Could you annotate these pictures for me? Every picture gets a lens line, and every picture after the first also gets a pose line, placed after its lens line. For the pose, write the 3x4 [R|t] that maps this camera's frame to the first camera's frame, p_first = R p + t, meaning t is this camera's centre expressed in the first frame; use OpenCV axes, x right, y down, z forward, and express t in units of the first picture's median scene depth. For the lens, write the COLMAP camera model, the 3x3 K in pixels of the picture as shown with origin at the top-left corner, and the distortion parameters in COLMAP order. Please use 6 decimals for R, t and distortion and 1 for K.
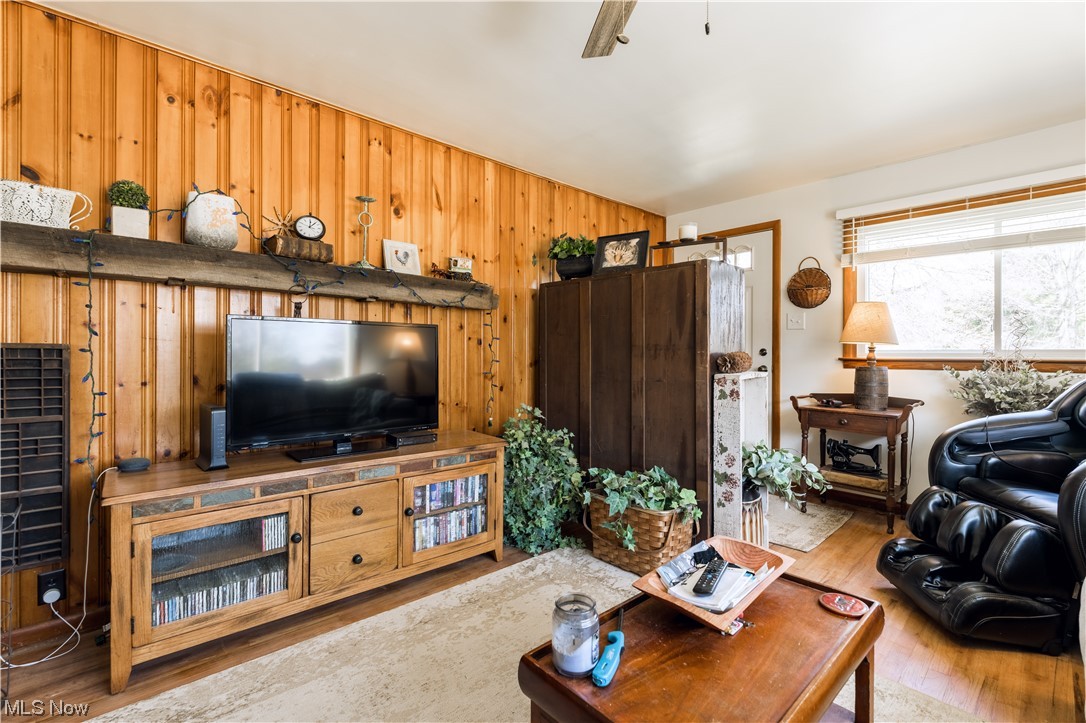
lens RADIAL K [[482.9, 0, 541.1], [0, 482.9, 351.1], [0, 0, 1]] dist [-0.004433, 0.000554]
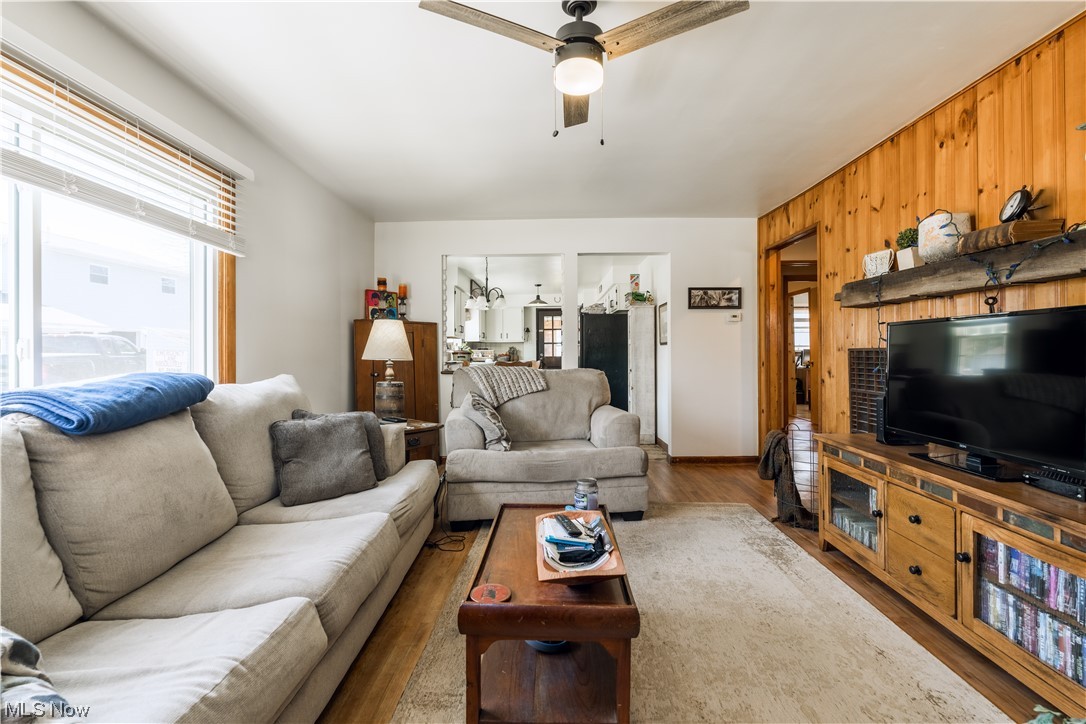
lens RADIAL K [[482.9, 0, 545.0], [0, 482.9, 356.3], [0, 0, 1]] dist [-0.004433, 0.000554]
pose [[-0.693980, 0.000119, -0.719995, 0.704035], [0.000201, 1.000000, -0.000029, 0.009667], [0.719995, -0.000164, -0.693980, 0.988391]]
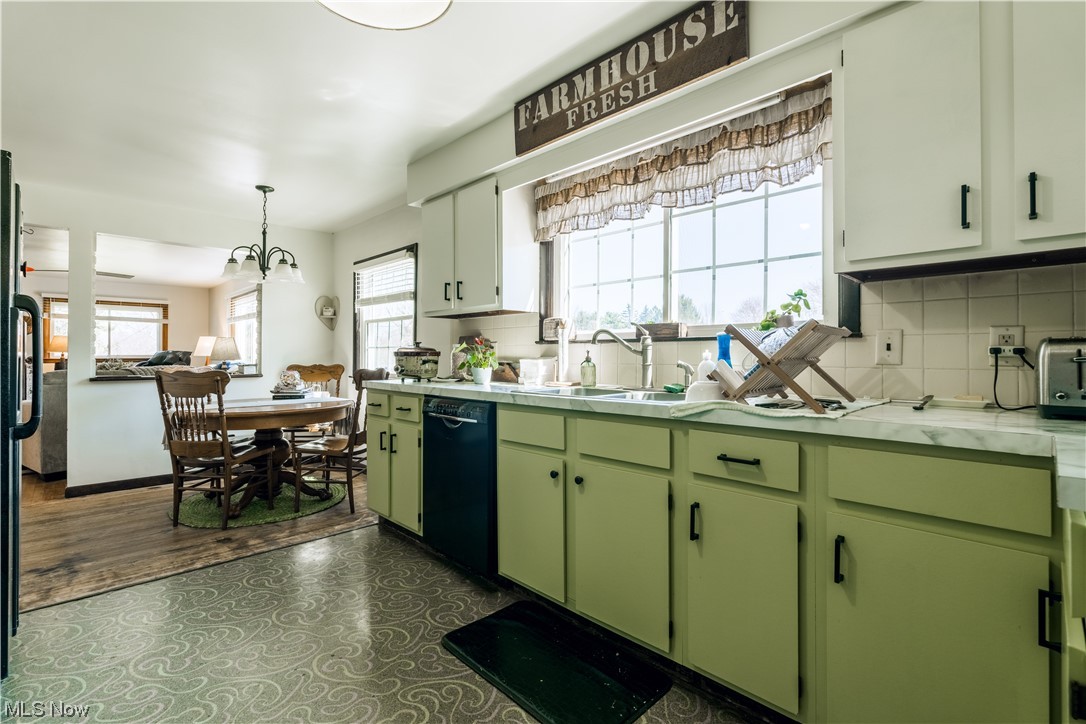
lens RADIAL K [[482.9, 0, 532.5], [0, 482.9, 354.9], [0, 0, 1]] dist [-0.004433, 0.000554]
pose [[-0.027010, -0.001449, 0.999634, -2.408439], [0.000430, 0.999999, 0.001461, -0.010444], [-0.999635, 0.000469, -0.027009, -1.747832]]
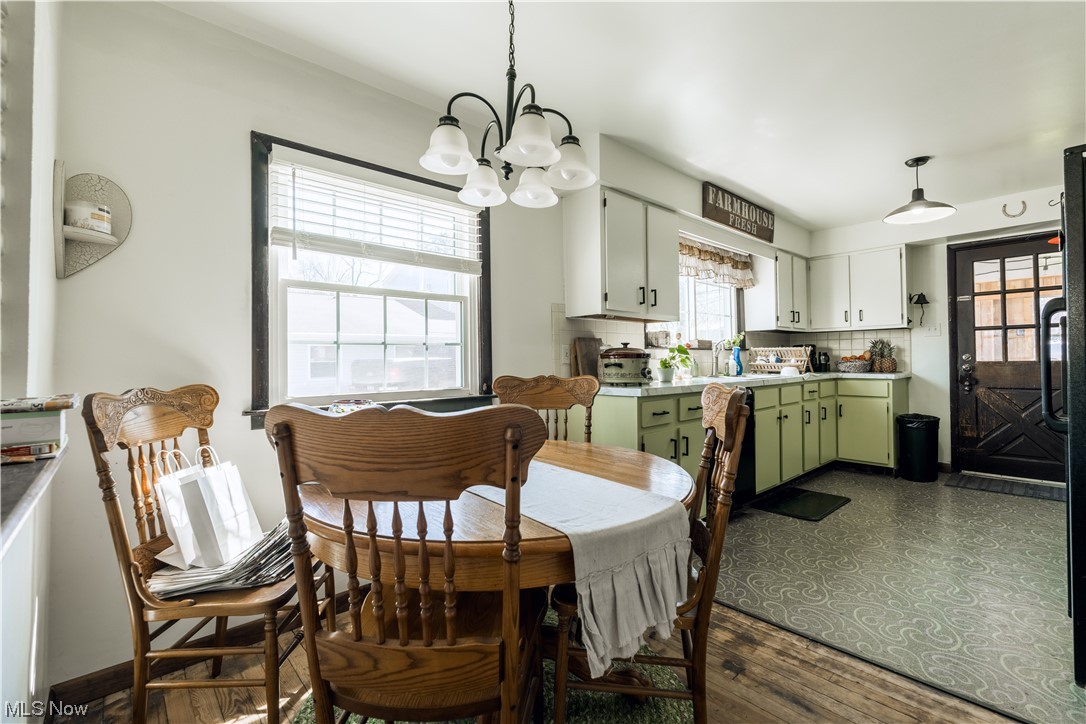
lens RADIAL K [[482.9, 0, 542.0], [0, 482.9, 355.6], [0, 0, 1]] dist [-0.004433, 0.000554]
pose [[-0.999921, 0.003585, 0.012085, -0.974047], [0.003519, 0.999979, -0.005472, -0.006879], [-0.012104, -0.005429, -0.999912, -0.348866]]
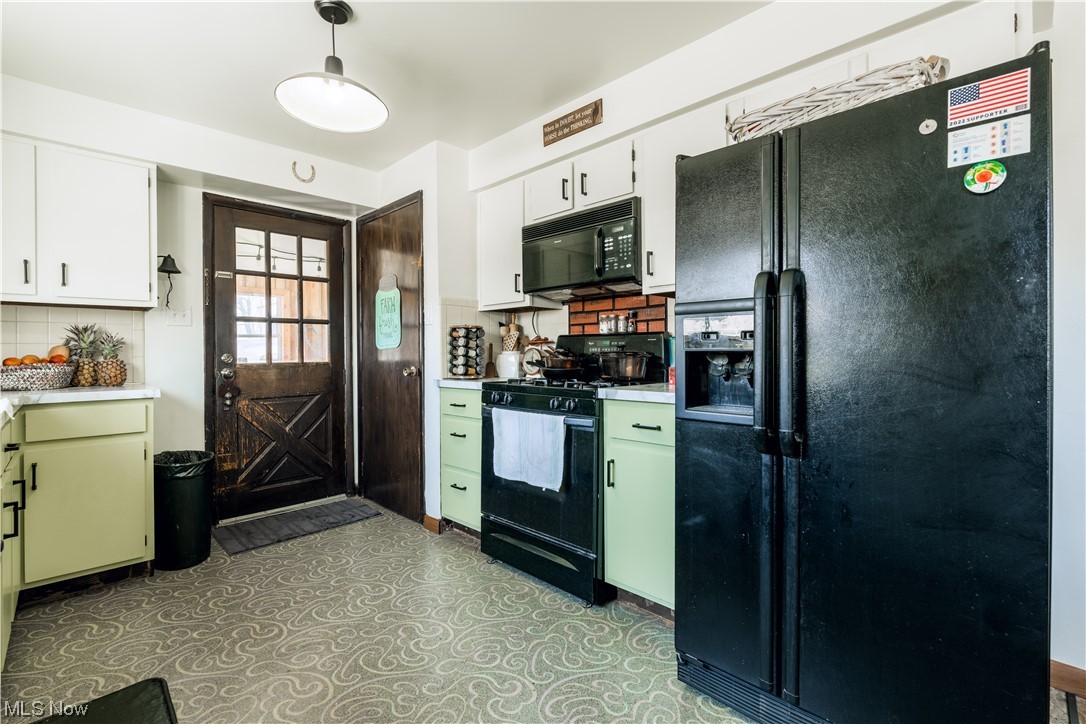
lens RADIAL K [[482.9, 0, 545.4], [0, 482.9, 353.3], [0, 0, 1]] dist [-0.004433, 0.000554]
pose [[0.050543, -0.003714, -0.998715, -1.232782], [-0.001178, 0.999992, -0.003779, -0.014719], [0.998721, 0.001368, 0.050538, -1.432867]]
